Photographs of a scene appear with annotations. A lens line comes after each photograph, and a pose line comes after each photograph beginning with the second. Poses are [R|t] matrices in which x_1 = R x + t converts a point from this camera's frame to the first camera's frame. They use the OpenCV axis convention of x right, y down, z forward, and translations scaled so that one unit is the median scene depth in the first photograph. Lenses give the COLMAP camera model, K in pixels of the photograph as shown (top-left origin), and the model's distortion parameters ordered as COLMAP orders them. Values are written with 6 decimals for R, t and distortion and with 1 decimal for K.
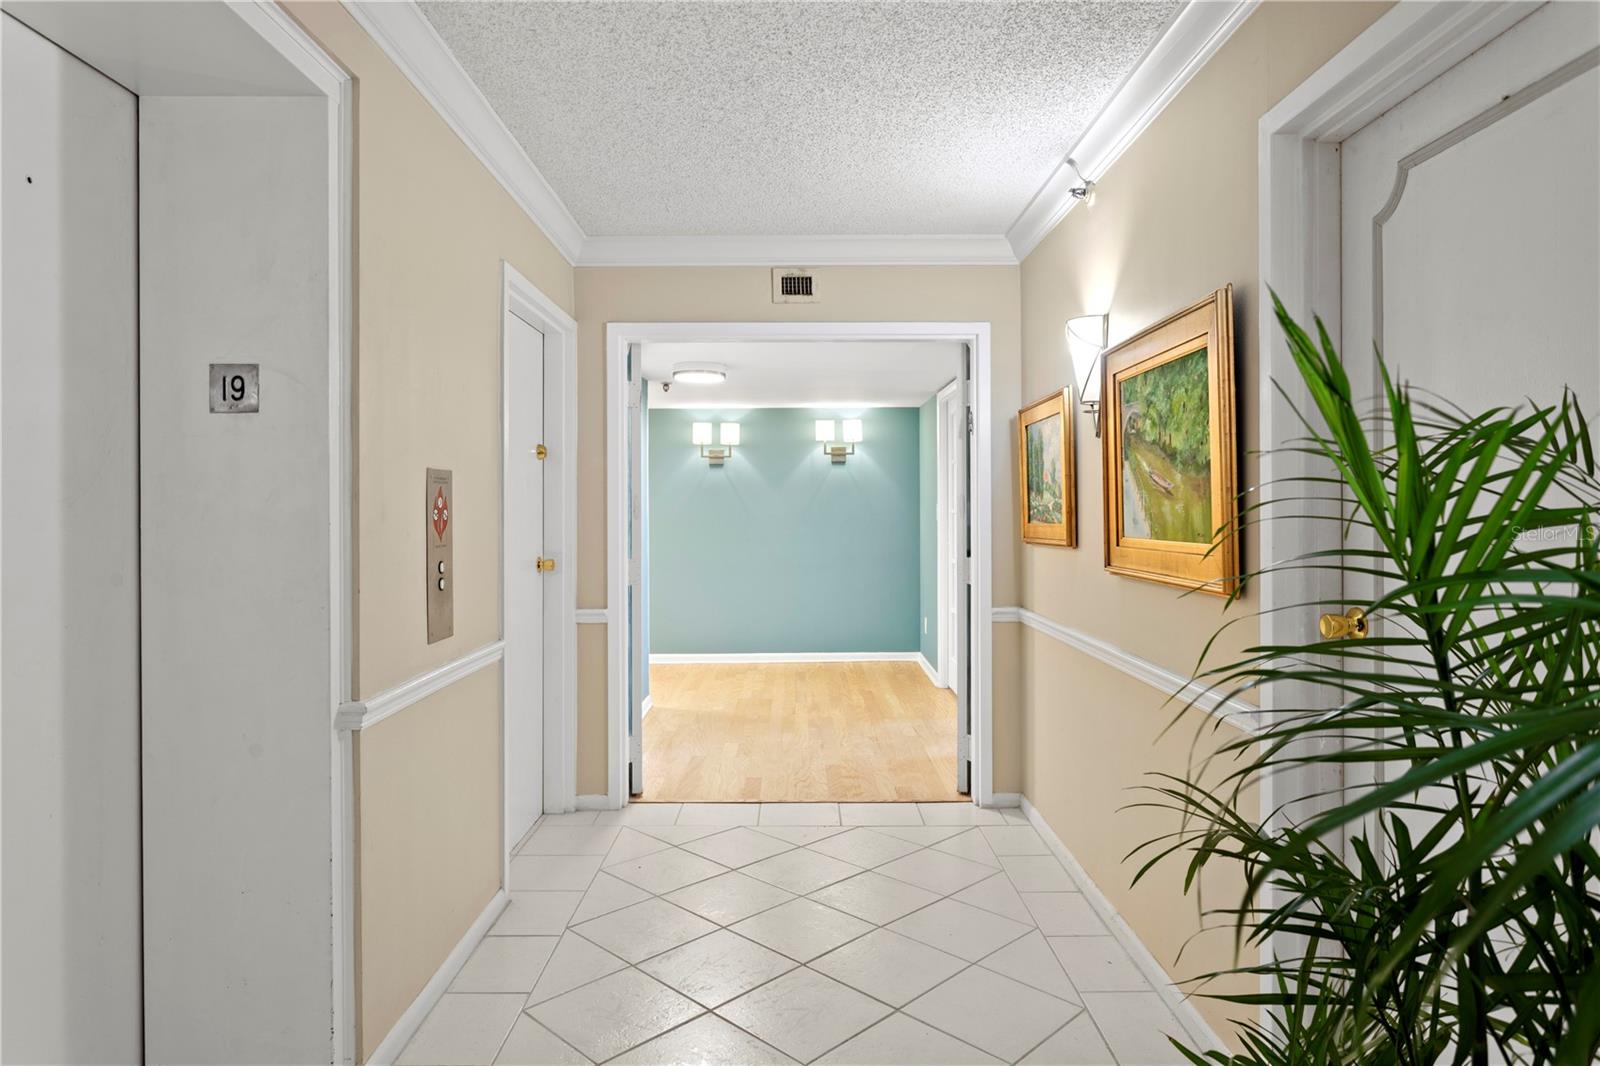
lens RADIAL K [[995.5, 0, 800.0], [0, 995.5, 533.0], [0, 0, 1]] dist [0.003296, 0.000279]
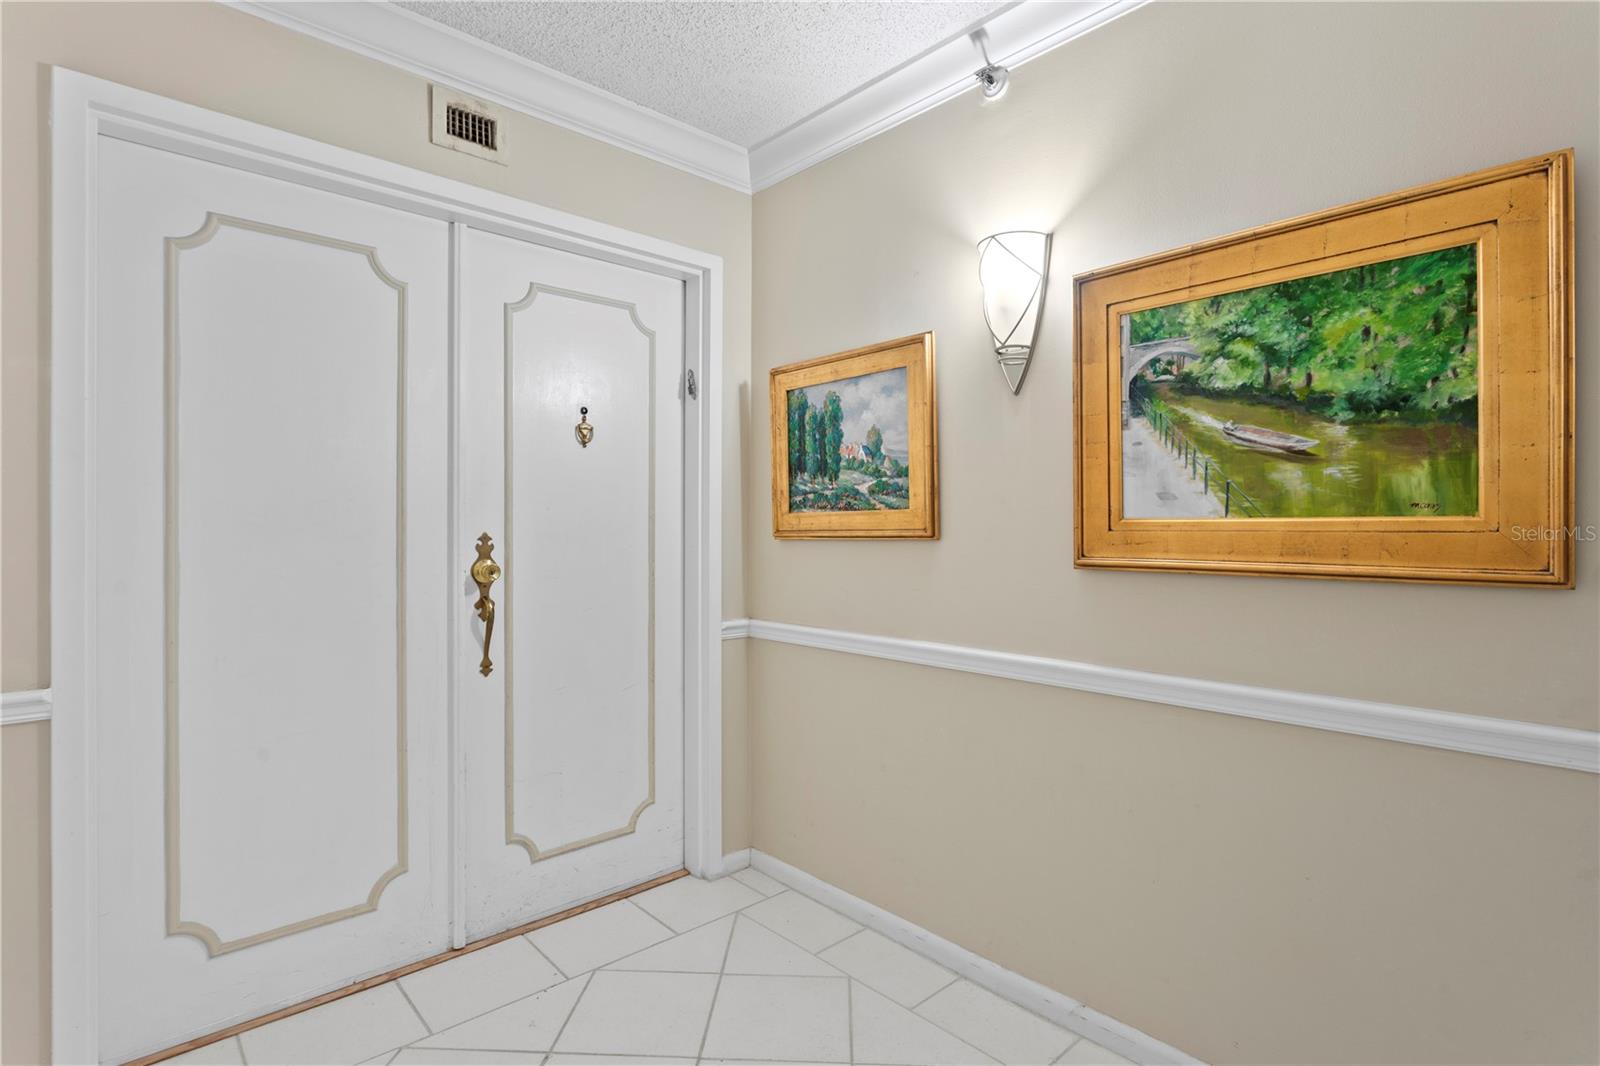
lens RADIAL K [[809.3, 0, 797.2], [0, 809.3, 540.9], [0, 0, 1]] dist [-0.002052, 0.000458]
pose [[0.743243, 0.001522, 0.669020, -0.194983], [0.004863, 0.999959, -0.007677, 0.017592], [-0.669004, 0.008960, 0.743205, 0.495493]]
